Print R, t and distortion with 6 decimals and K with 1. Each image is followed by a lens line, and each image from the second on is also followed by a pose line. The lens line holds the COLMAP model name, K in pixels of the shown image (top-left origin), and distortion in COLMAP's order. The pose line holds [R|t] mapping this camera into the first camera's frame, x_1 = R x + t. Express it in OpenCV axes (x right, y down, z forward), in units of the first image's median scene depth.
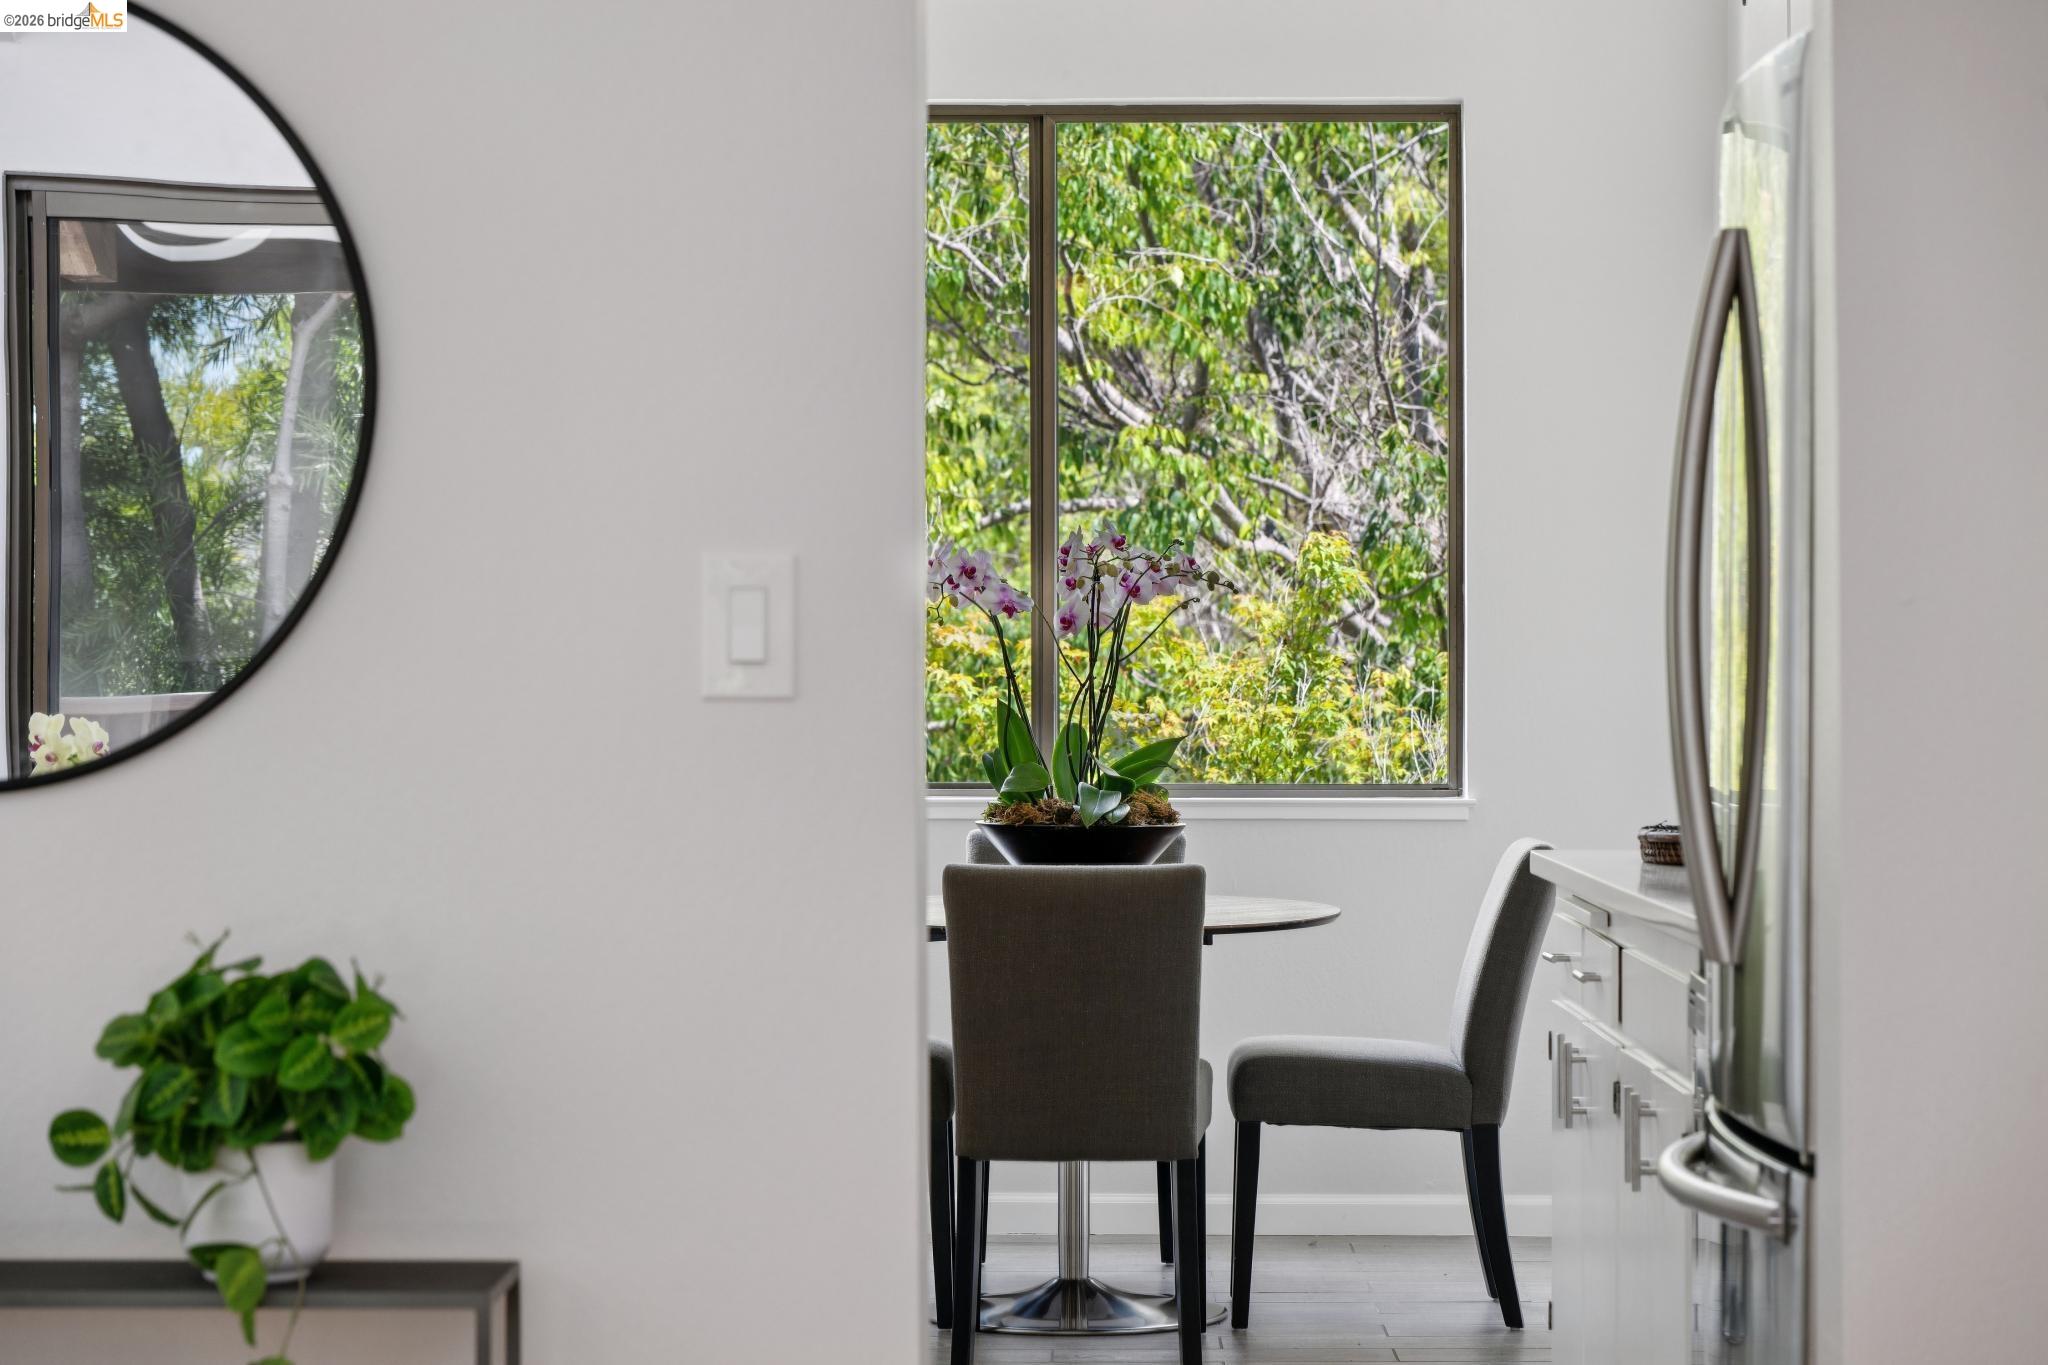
lens RADIAL K [[4619.2, 0, 1024.0], [0, 4619.2, 682.5], [0, 0, 1]] dist [0.000759, -0.139126]
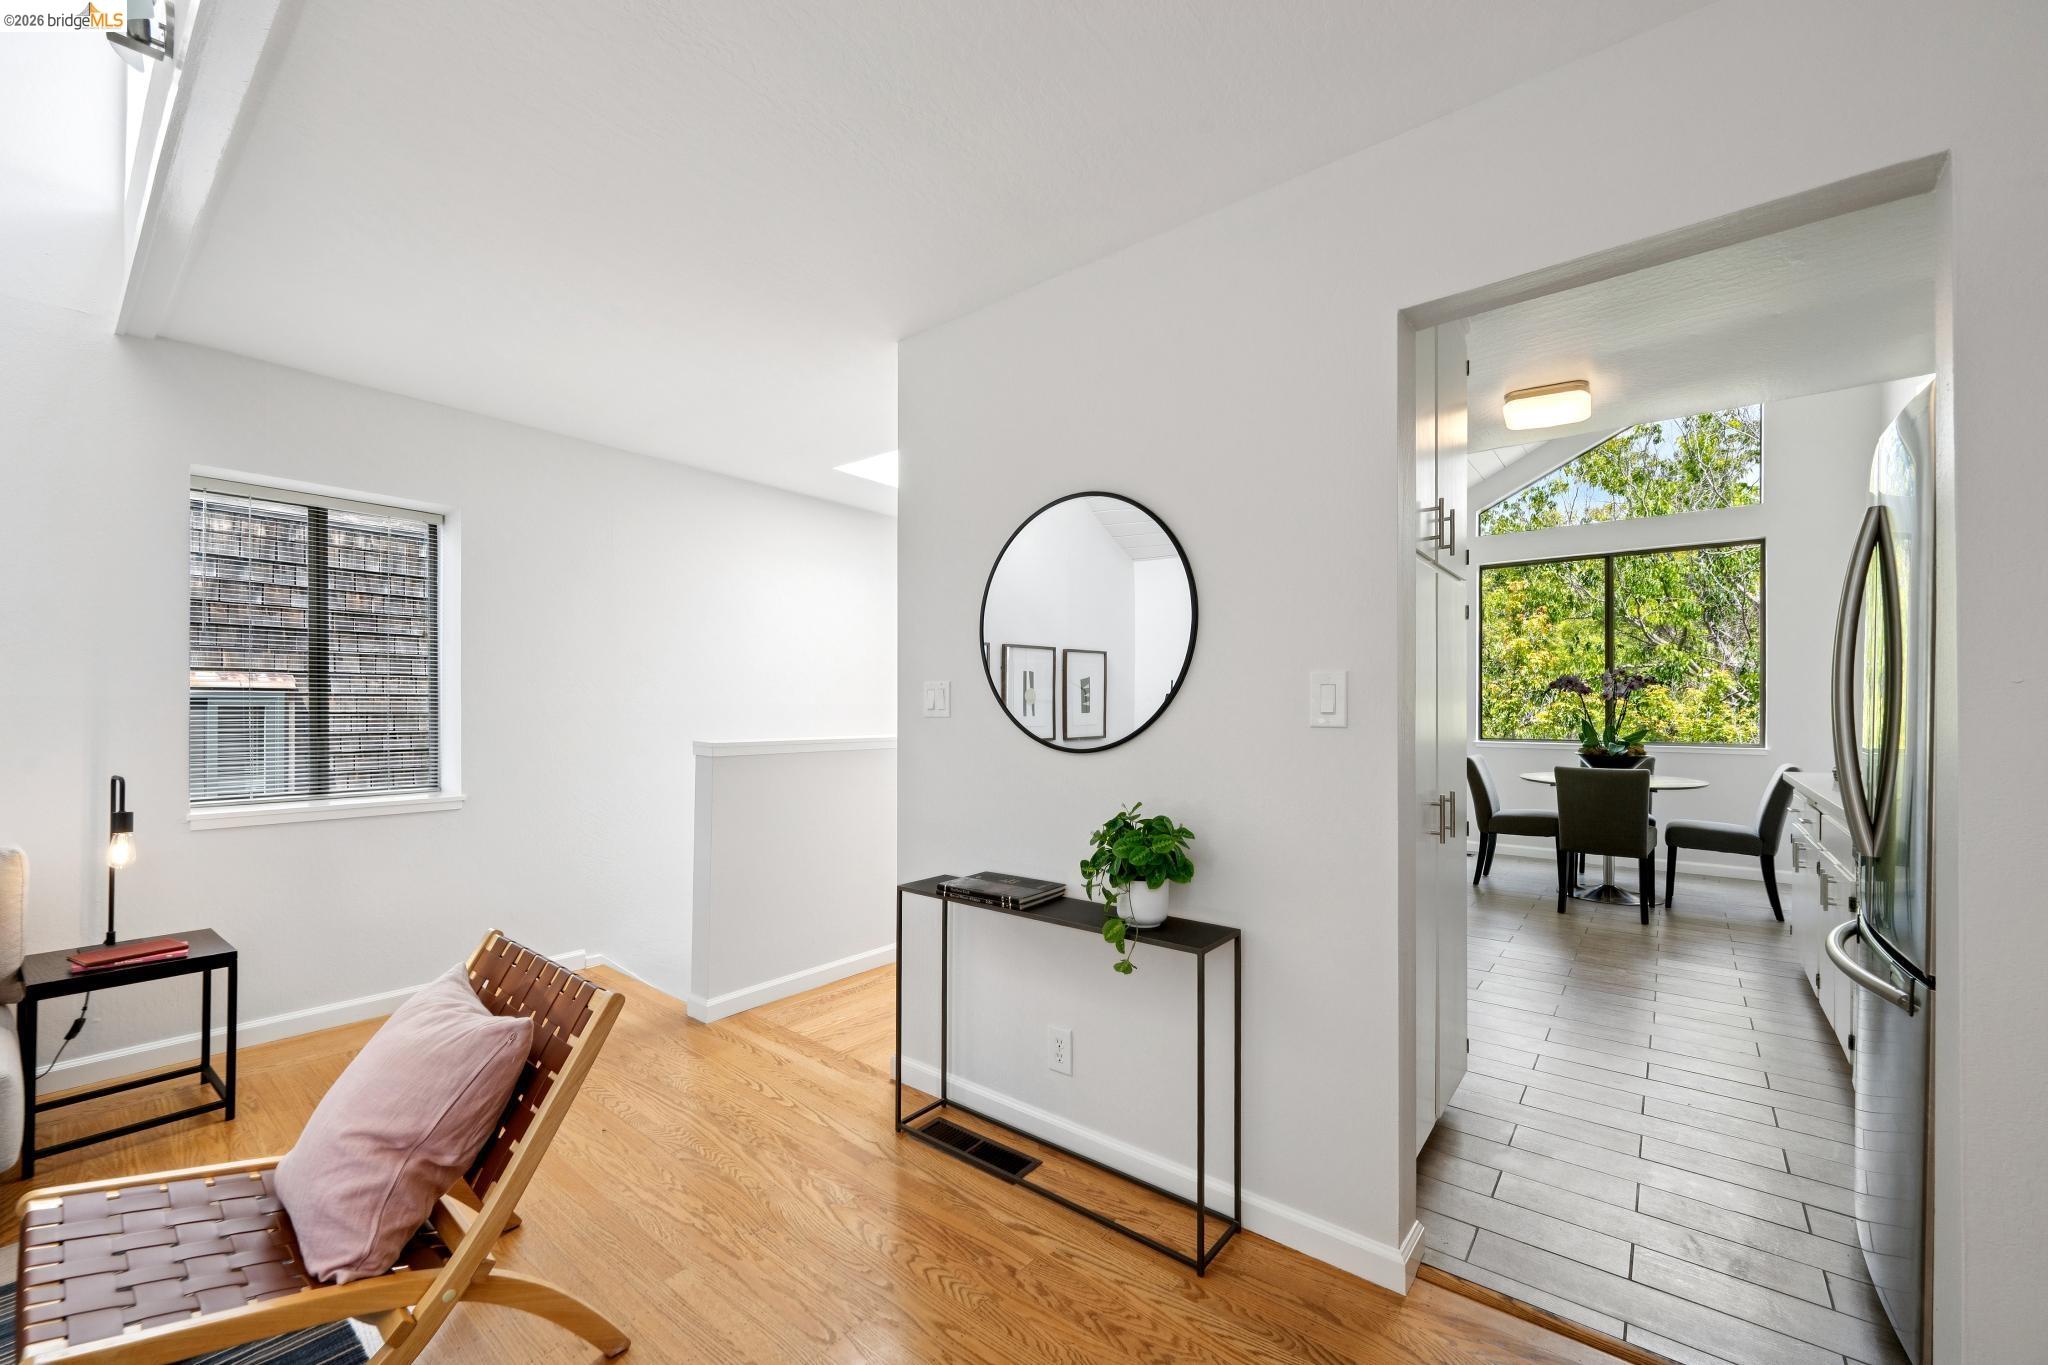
lens RADIAL K [[814.3, 0, 1014.5], [0, 814.3, 708.5], [0, 0, 1]] dist [-0.002752, -0.000153]
pose [[0.784270, 0.003470, -0.620410, 0.040015], [-0.003125, 0.999994, 0.001644, -0.003290], [0.620412, 0.000649, 0.784276, 0.248137]]
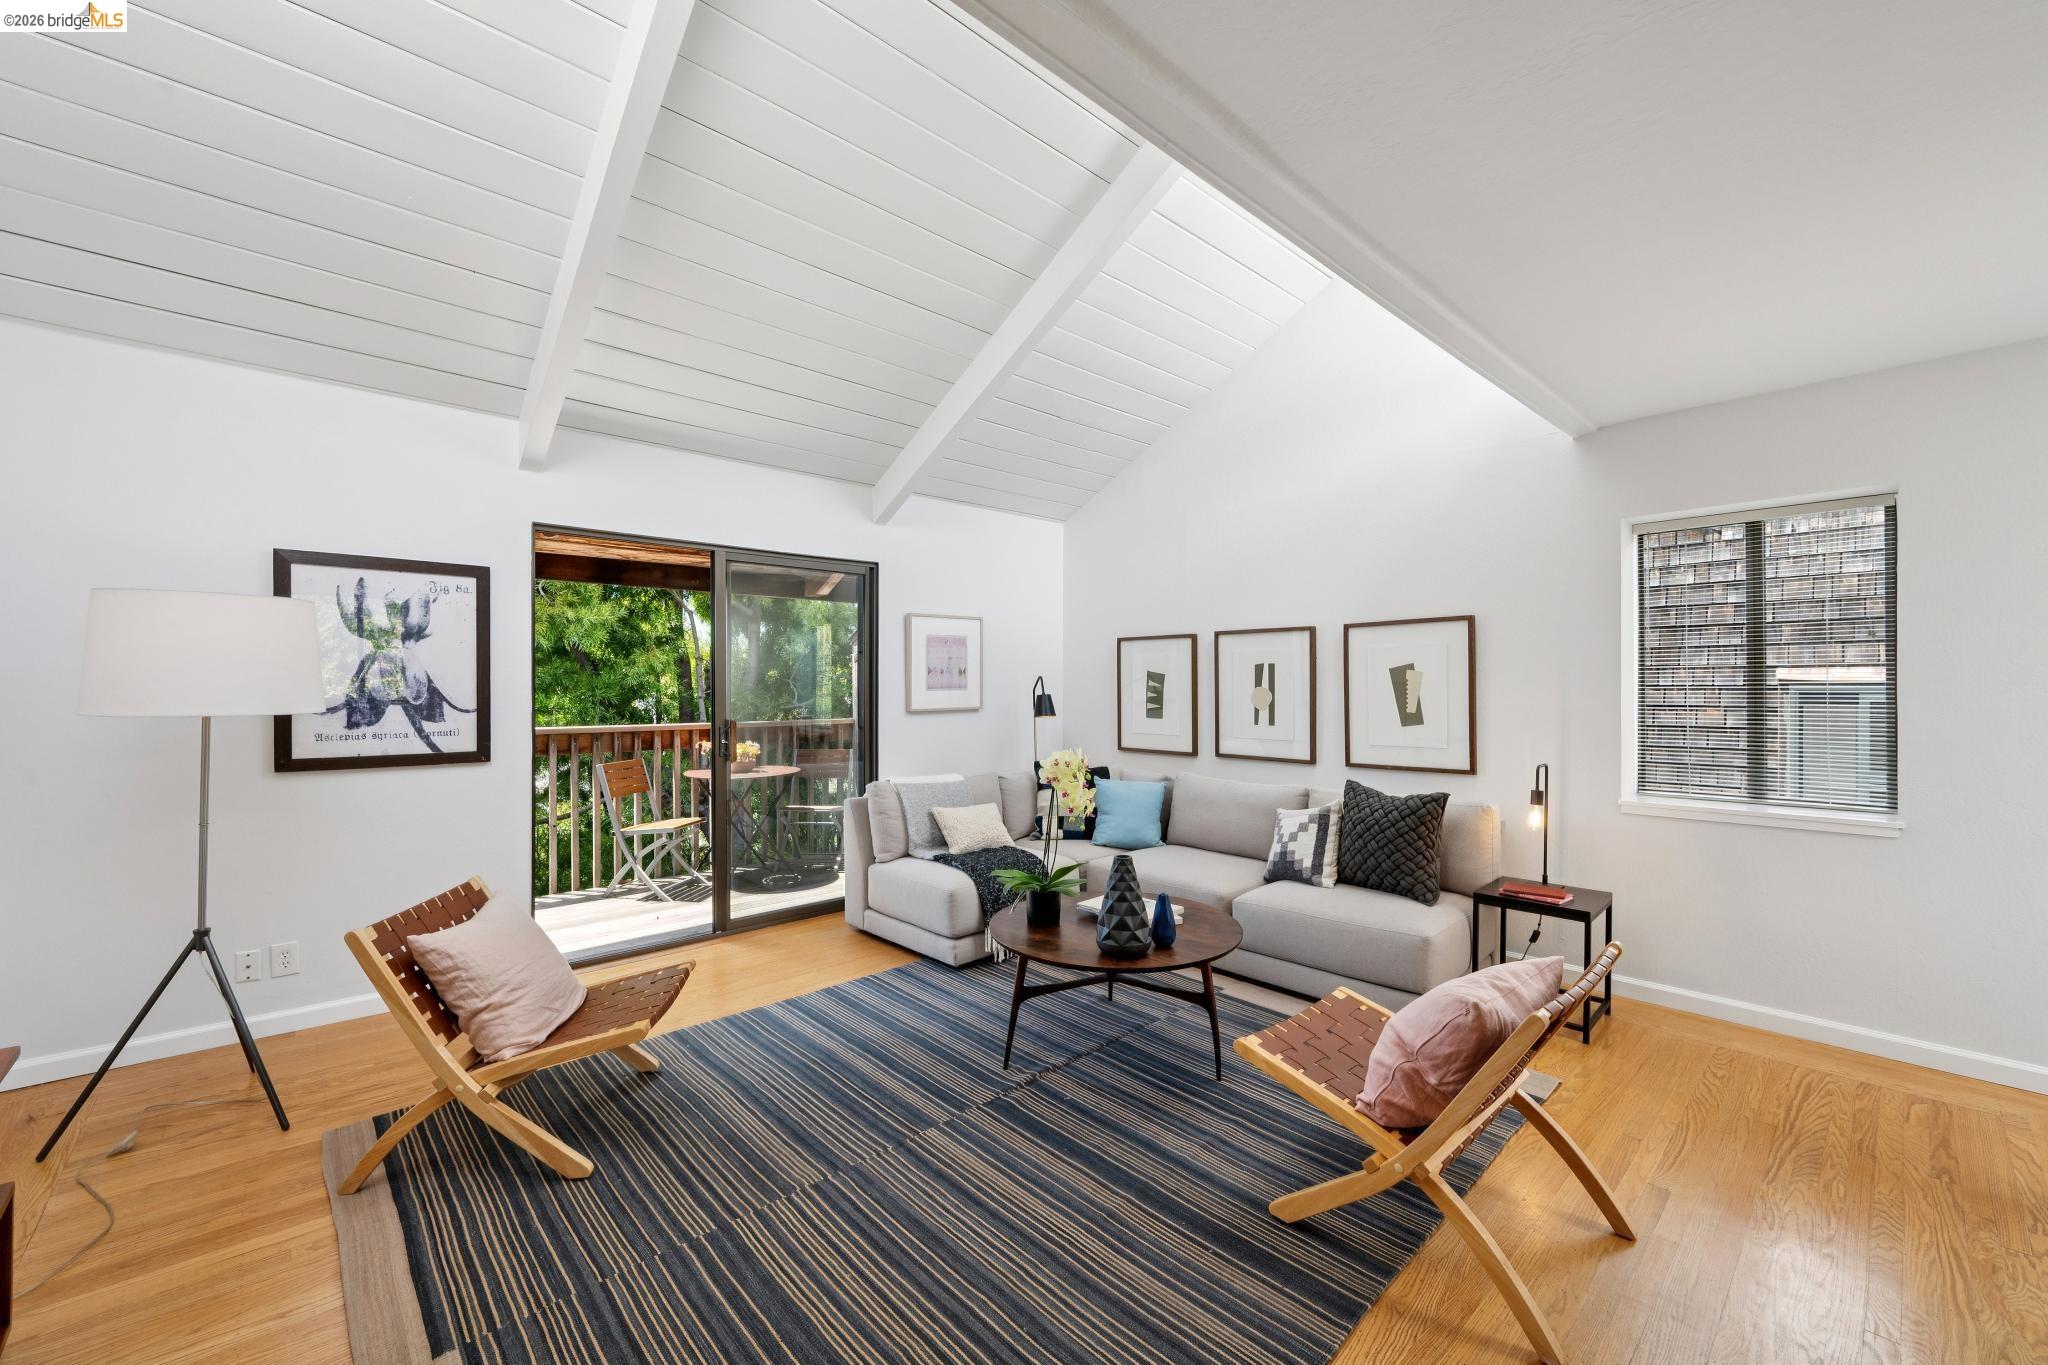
lens RADIAL K [[804.7, 0, 1019.3], [0, 804.7, 692.6], [0, 0, 1]] dist [-0.000259, -0.000002]
pose [[-0.730099, 0.006434, -0.683311, 0.075227], [0.004459, 0.999979, 0.004651, -0.016425], [0.683327, 0.000349, -0.730113, 0.389282]]
